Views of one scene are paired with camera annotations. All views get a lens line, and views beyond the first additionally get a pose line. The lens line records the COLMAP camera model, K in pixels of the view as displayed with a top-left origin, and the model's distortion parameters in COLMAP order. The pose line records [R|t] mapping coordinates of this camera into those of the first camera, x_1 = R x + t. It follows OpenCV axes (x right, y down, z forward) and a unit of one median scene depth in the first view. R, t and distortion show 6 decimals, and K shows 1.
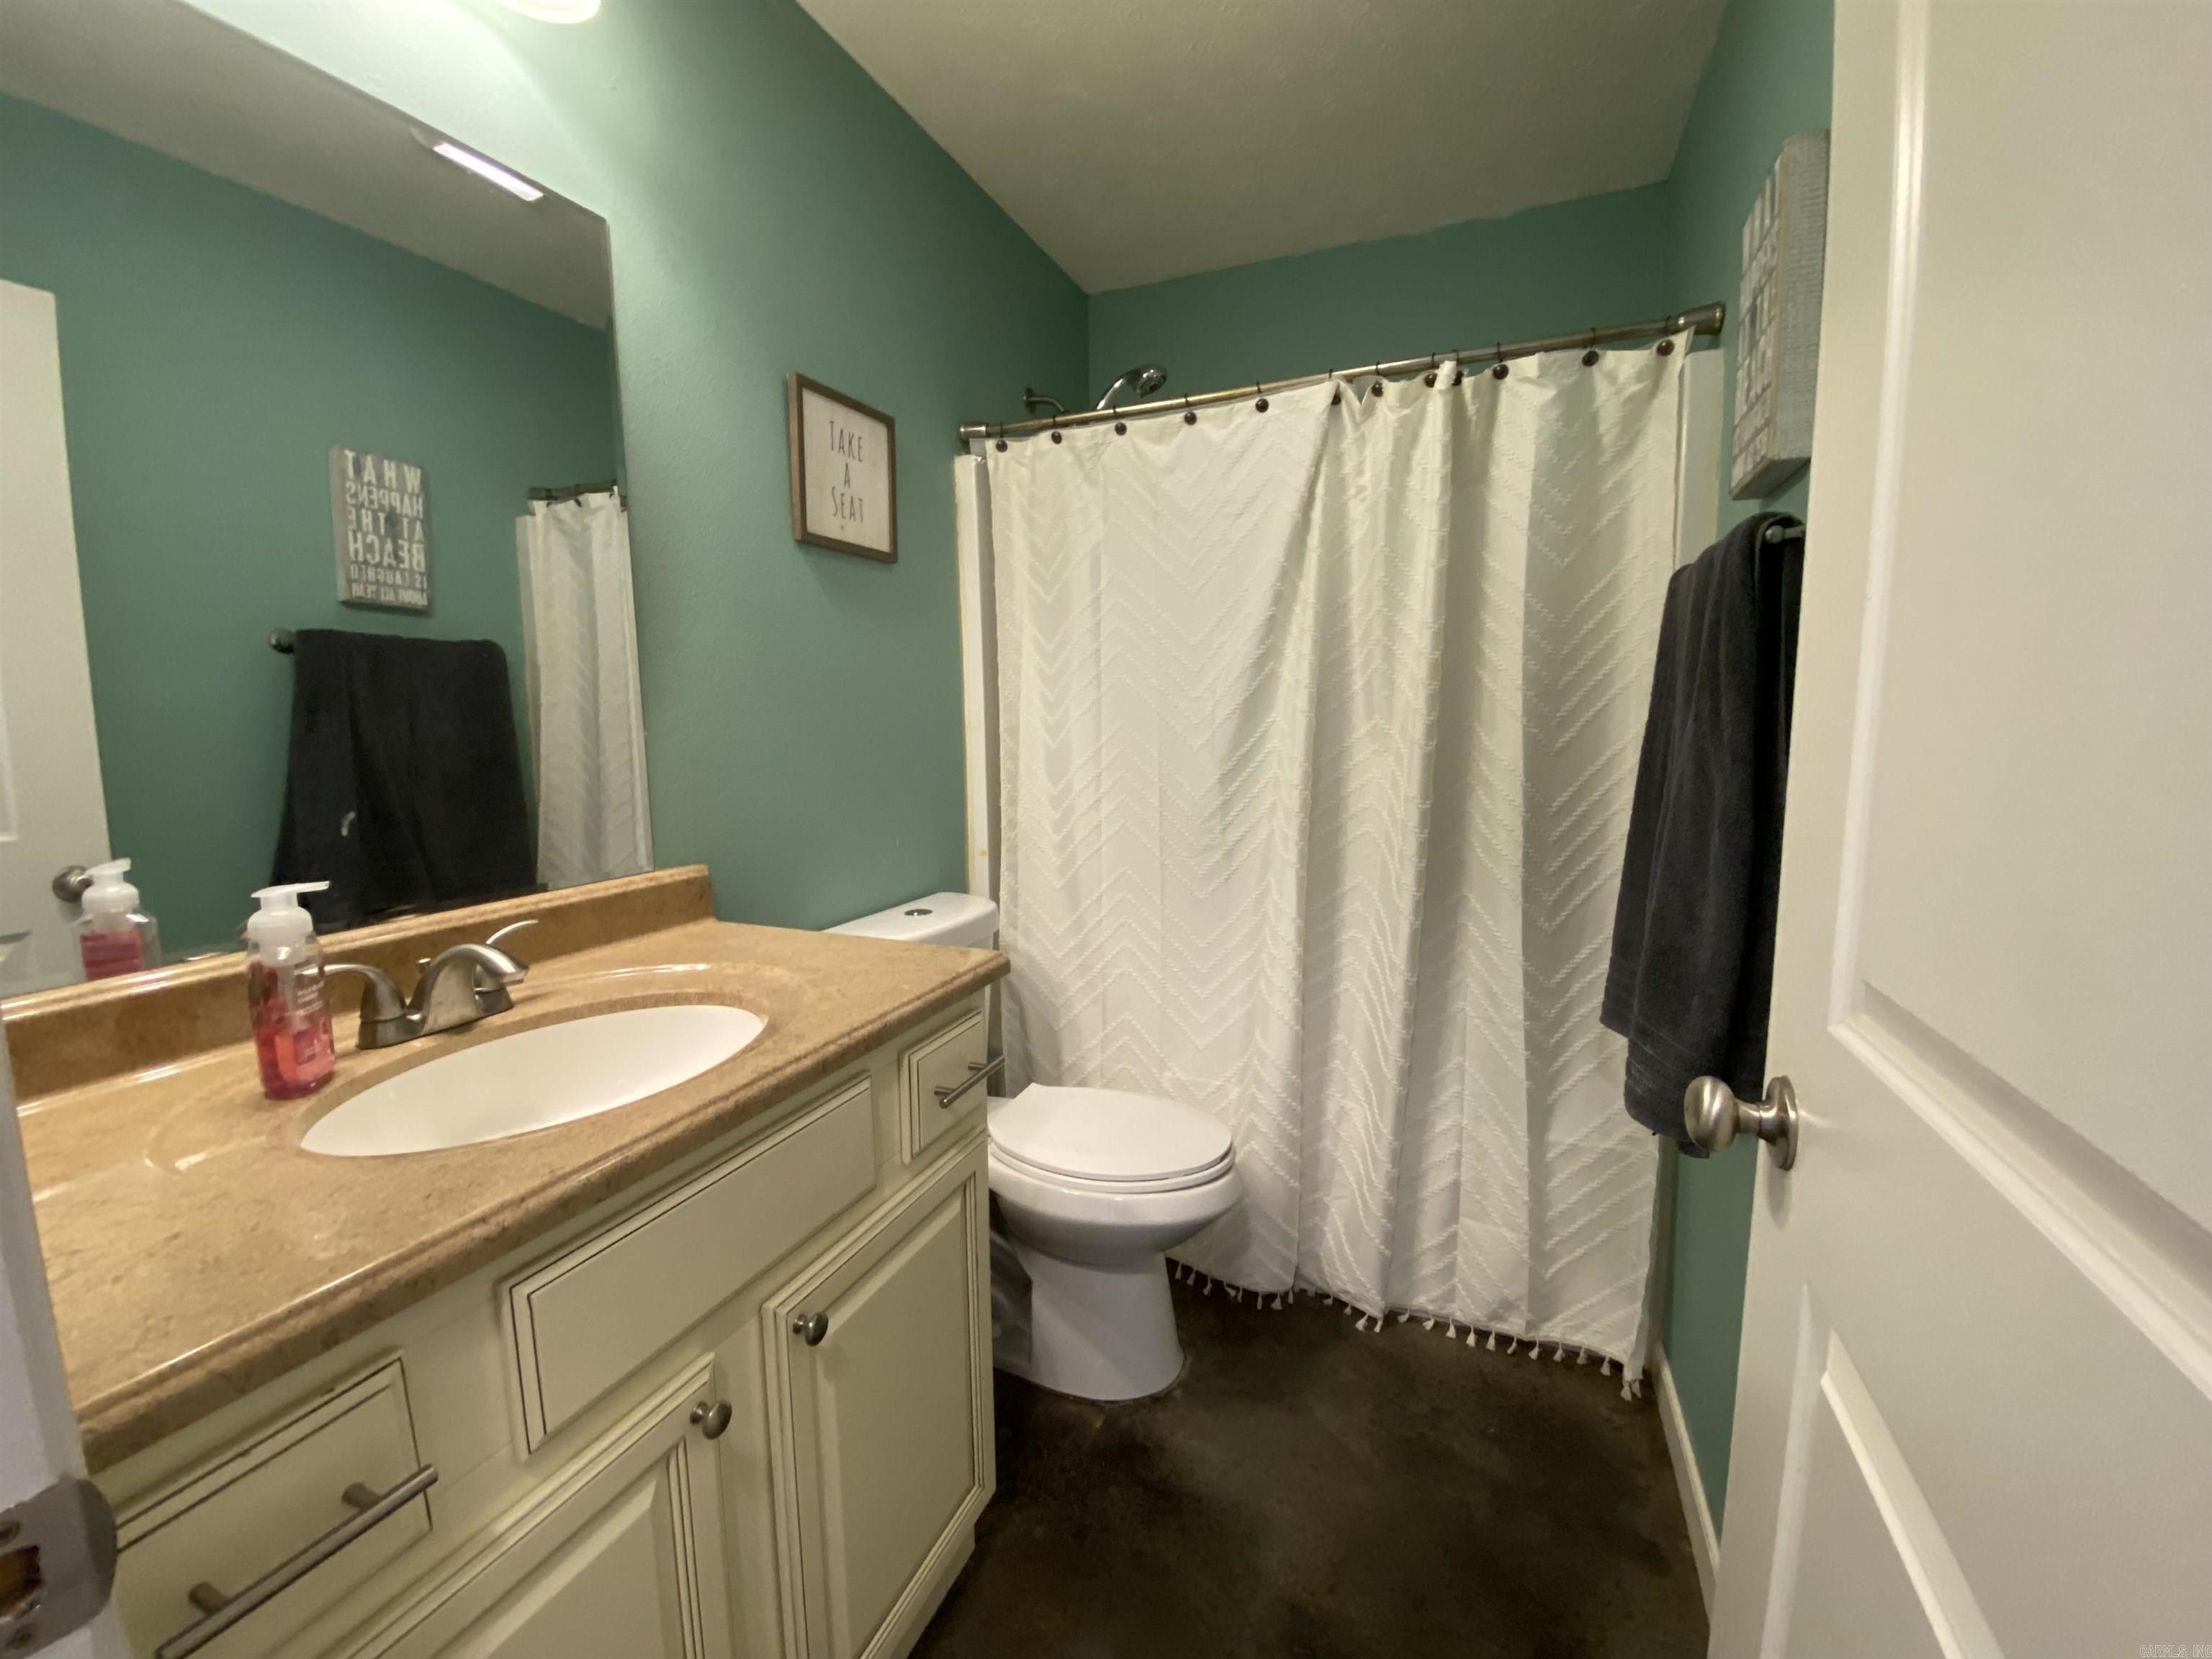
lens RADIAL K [[958.4, 0, 1107.1], [0, 958.4, 820.2], [0, 0, 1]] dist [0.101561, -0.050076]
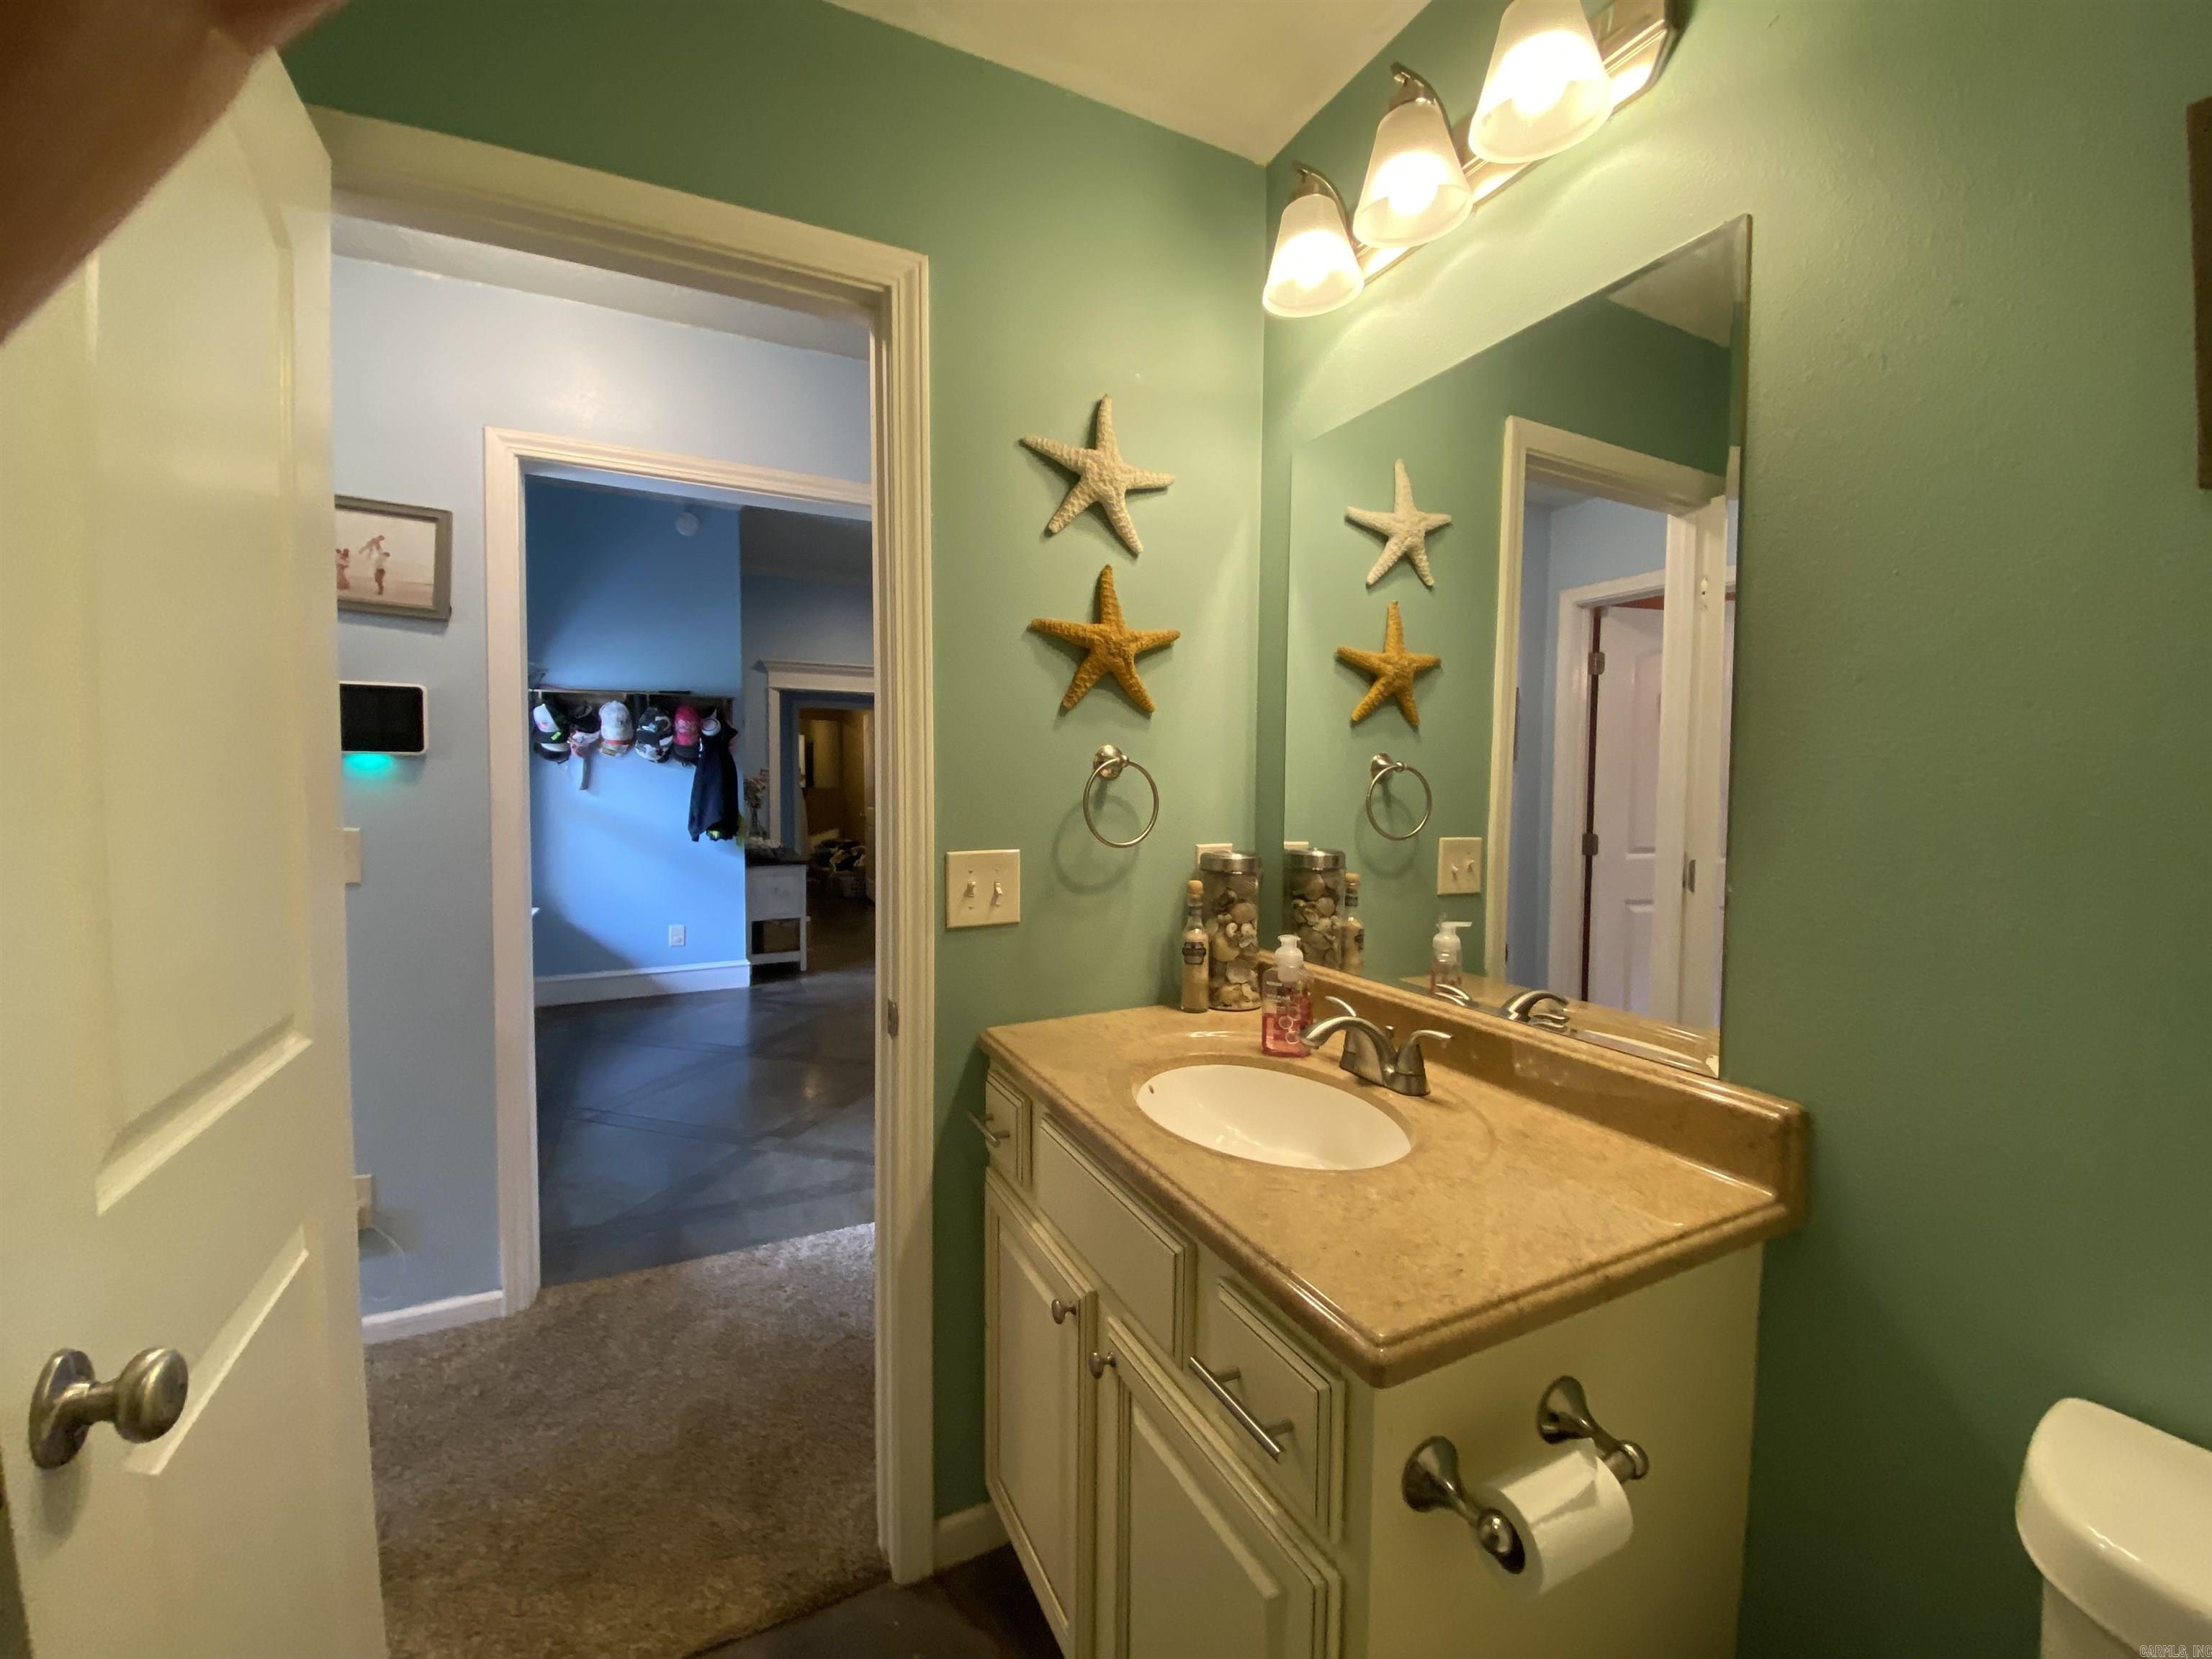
lens RADIAL K [[890.5, 0, 1112.7], [0, 890.5, 820.7], [0, 0, 1]] dist [0.039352, -0.030259]
pose [[-0.659881, 0.039919, -0.750309, 0.463086], [-0.082080, 0.988782, 0.124795, -0.263138], [0.746873, 0.143936, -0.649202, 1.530379]]
